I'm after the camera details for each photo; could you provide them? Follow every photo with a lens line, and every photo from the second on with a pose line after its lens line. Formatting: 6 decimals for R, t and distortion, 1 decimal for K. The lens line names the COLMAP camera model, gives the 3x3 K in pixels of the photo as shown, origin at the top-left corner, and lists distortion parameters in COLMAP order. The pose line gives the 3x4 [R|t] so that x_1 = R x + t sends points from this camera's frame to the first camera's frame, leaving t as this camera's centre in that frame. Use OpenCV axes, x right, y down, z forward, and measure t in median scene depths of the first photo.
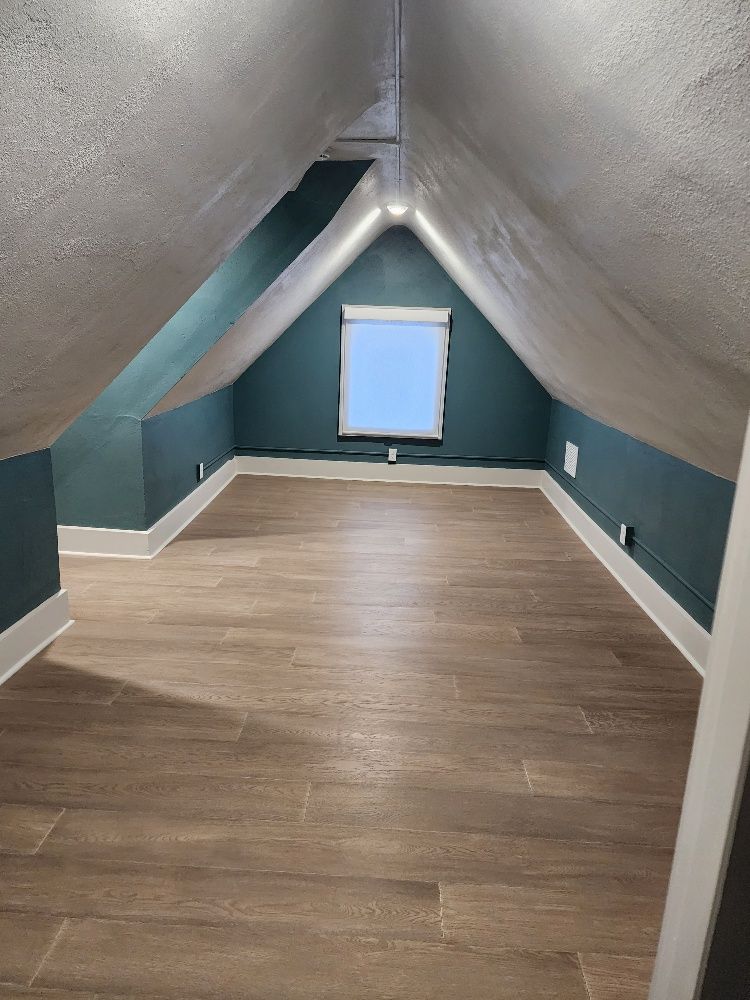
lens RADIAL K [[665.1, 0, 376.9], [0, 665.1, 493.5], [0, 0, 1]] dist [0.094173, -0.080772]
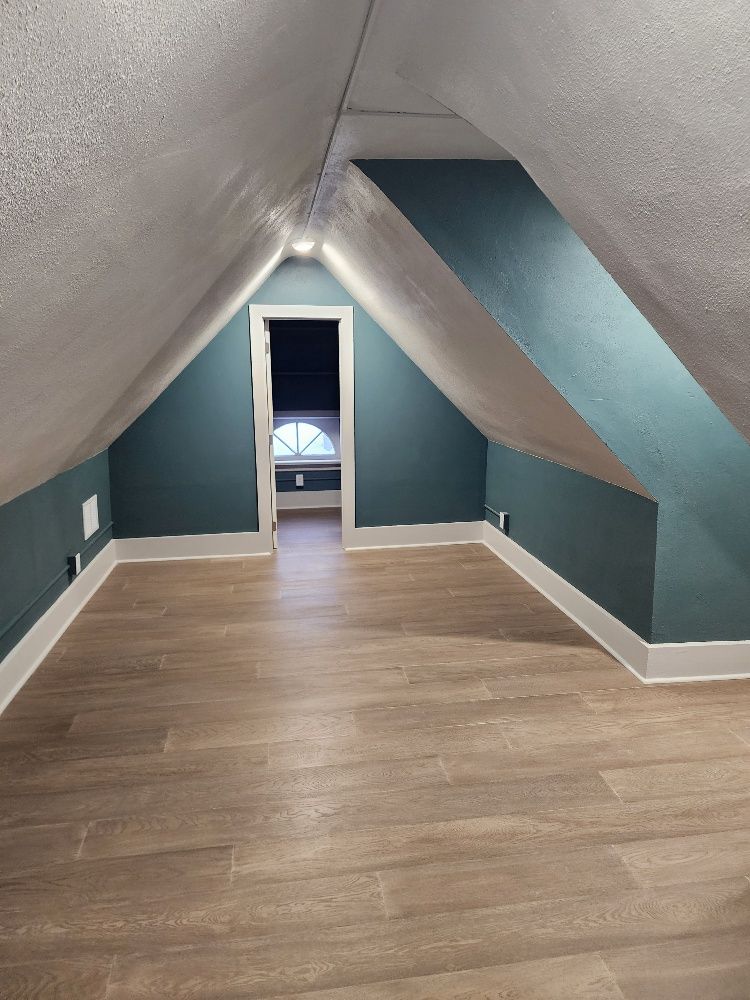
lens RADIAL K [[665.1, 0, 376.9], [0, 665.1, 493.5], [0, 0, 1]] dist [0.094173, -0.080772]
pose [[-0.981978, 0.011174, -0.188667, 0.117951], [-0.070818, 0.903770, 0.422120, -0.463084], [0.175228, 0.427873, -0.886690, 1.759006]]
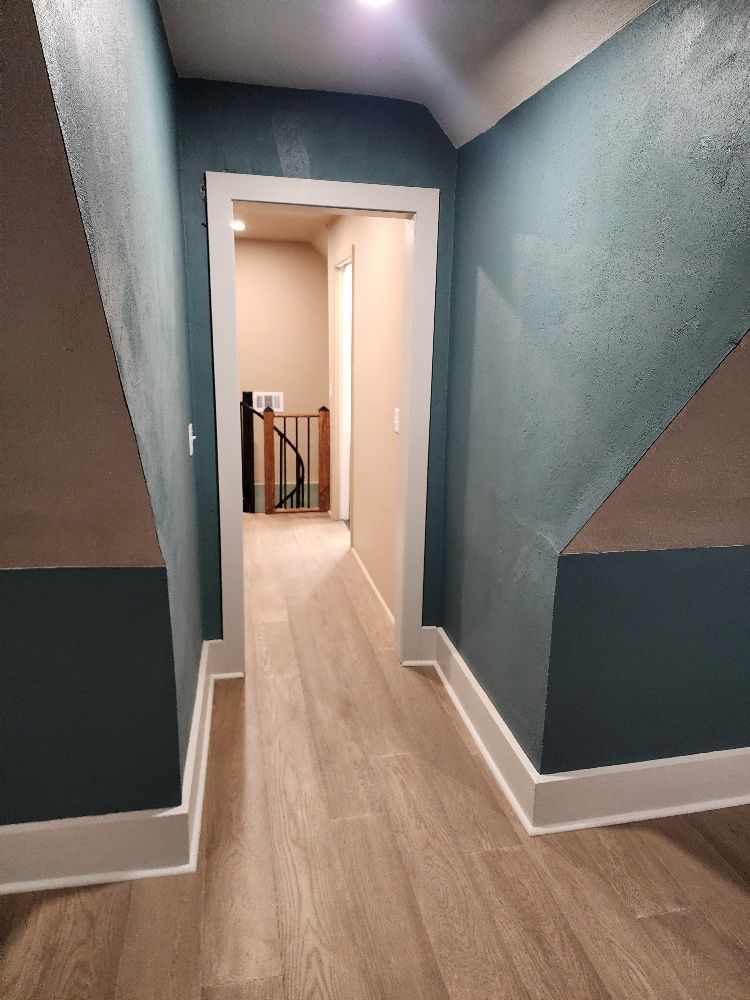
lens RADIAL K [[665.1, 0, 376.9], [0, 665.1, 493.5], [0, 0, 1]] dist [0.094173, -0.080772]
pose [[0.247313, 0.209236, -0.946074, 0.054694], [-0.257291, 0.955534, 0.144070, -0.234208], [0.934151, 0.207786, 0.290150, 0.955986]]
